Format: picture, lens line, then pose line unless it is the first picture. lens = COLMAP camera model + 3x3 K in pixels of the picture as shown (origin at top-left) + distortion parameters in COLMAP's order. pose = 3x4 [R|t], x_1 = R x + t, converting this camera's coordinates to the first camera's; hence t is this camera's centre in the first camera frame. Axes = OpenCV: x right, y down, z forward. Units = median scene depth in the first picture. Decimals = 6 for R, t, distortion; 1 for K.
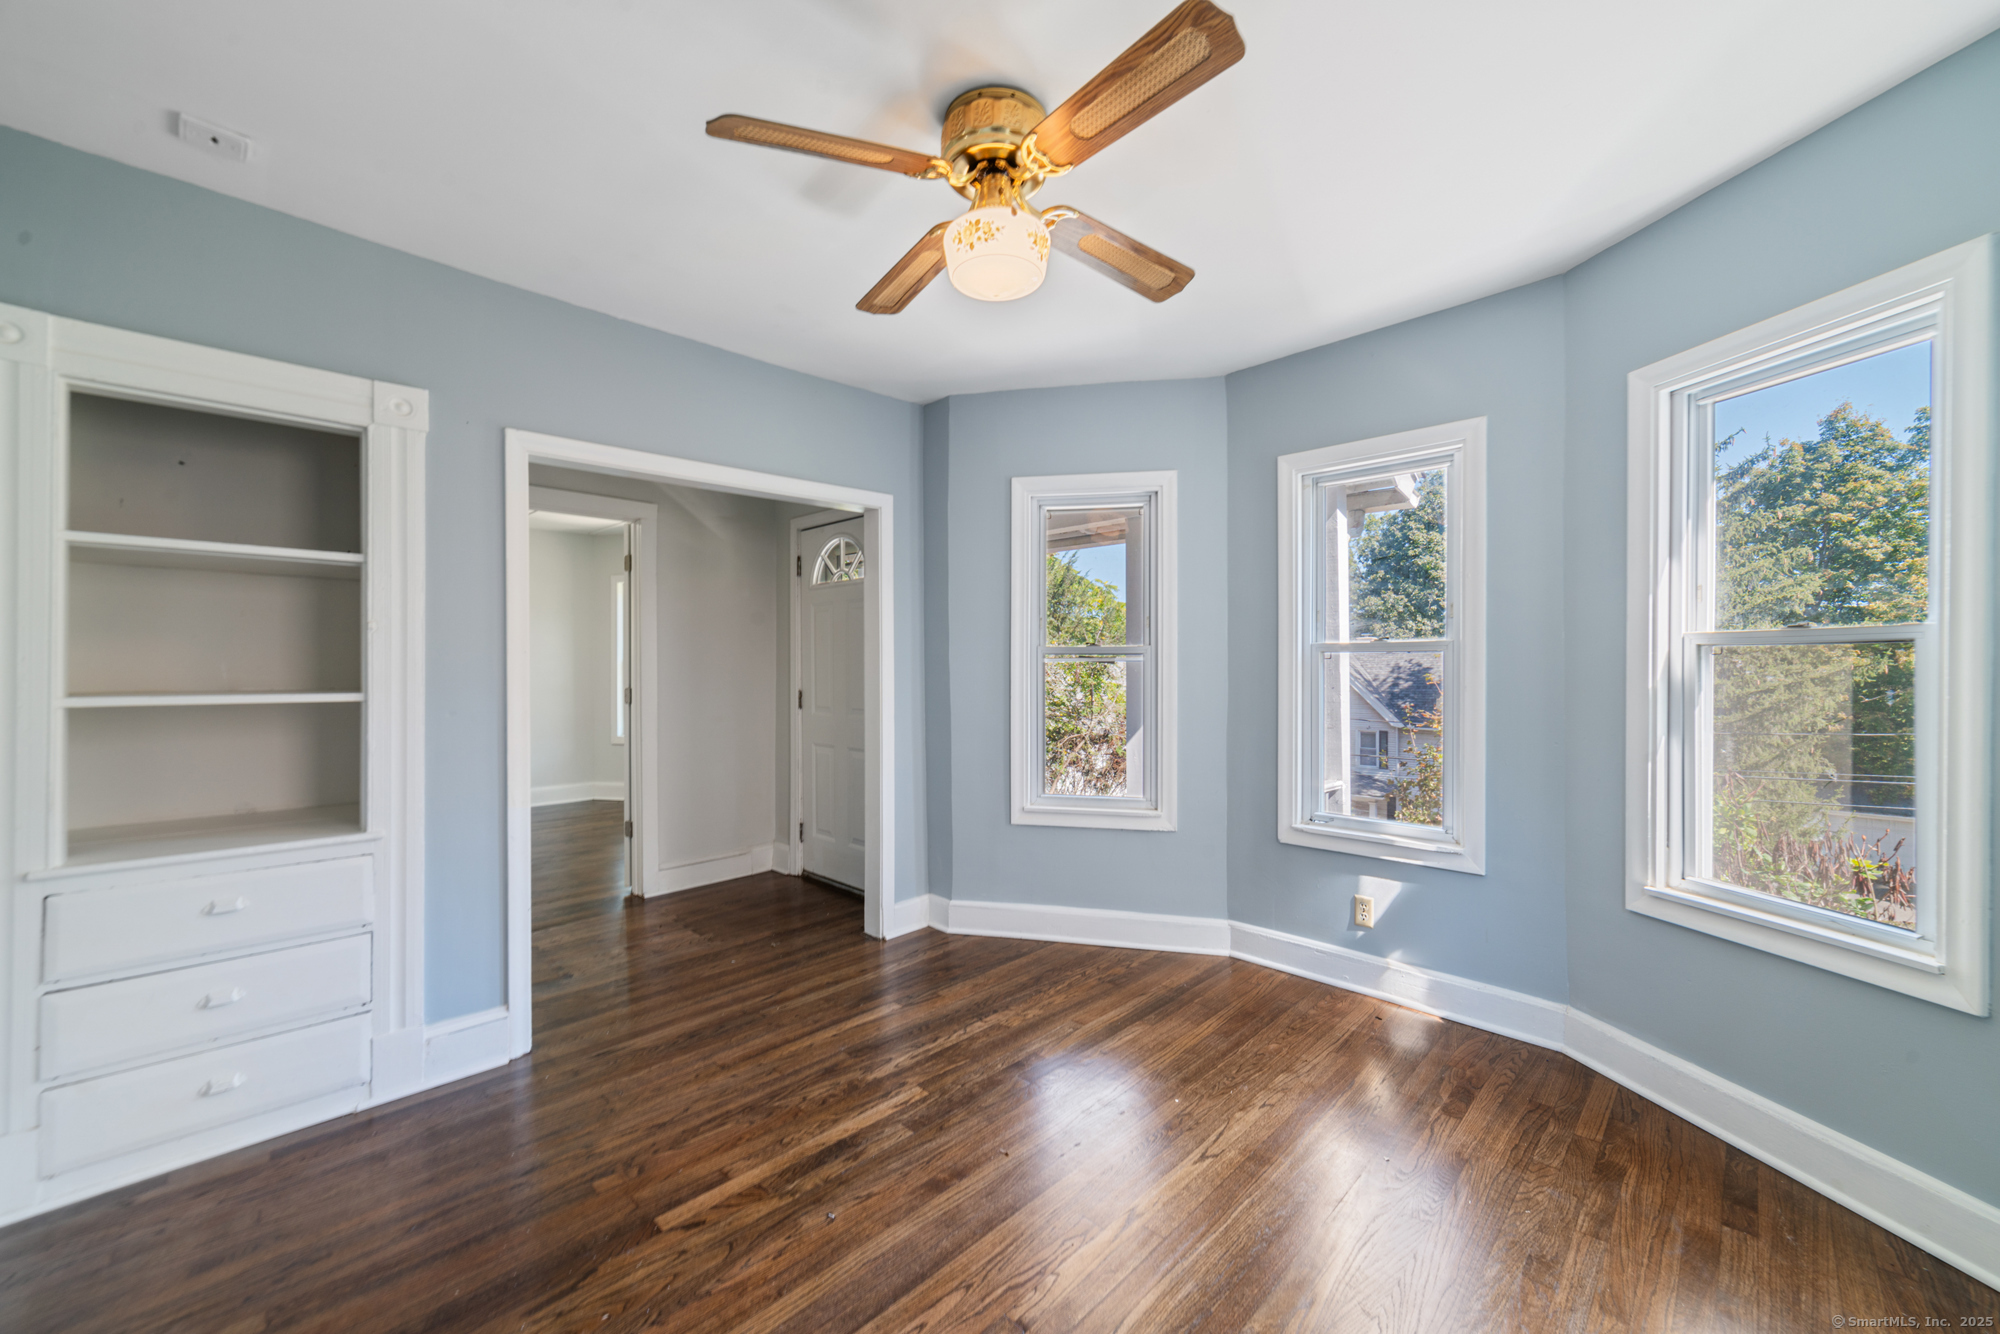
lens RADIAL K [[784.3, 0, 1003.5], [0, 784.3, 673.2], [0, 0, 1]] dist [-0.000818, 0.000467]
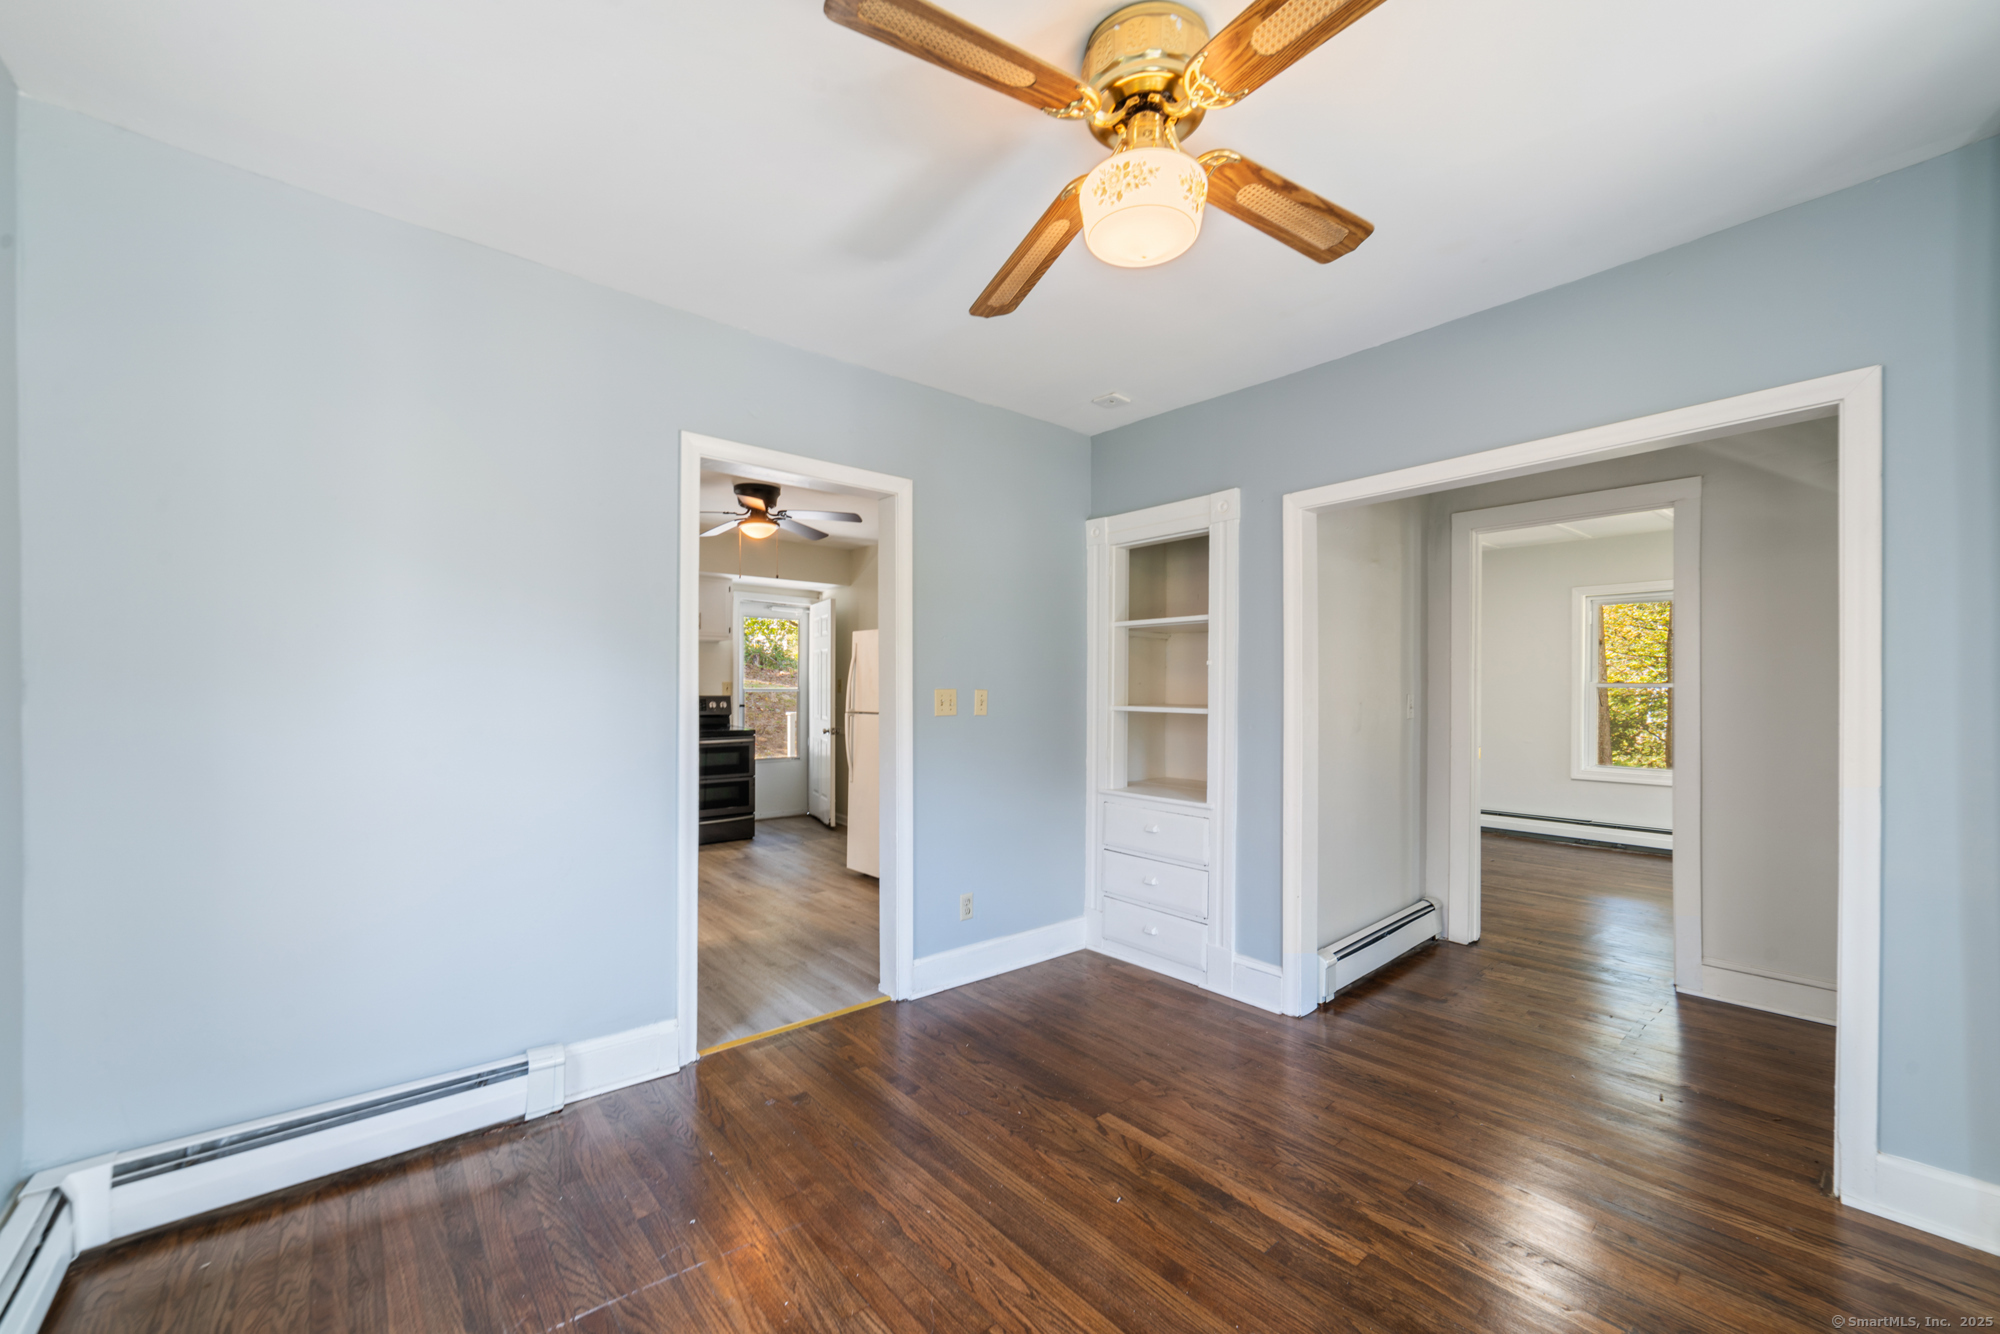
lens RADIAL K [[783.1, 0, 995.4], [0, 783.1, 711.7], [0, 0, 1]] dist [0.000242, 0.000084]
pose [[-0.099566, 0.032629, -0.994496, 0.781536], [-0.010646, 0.999370, 0.033855, -0.017351], [0.994974, 0.013958, -0.099156, 0.848687]]
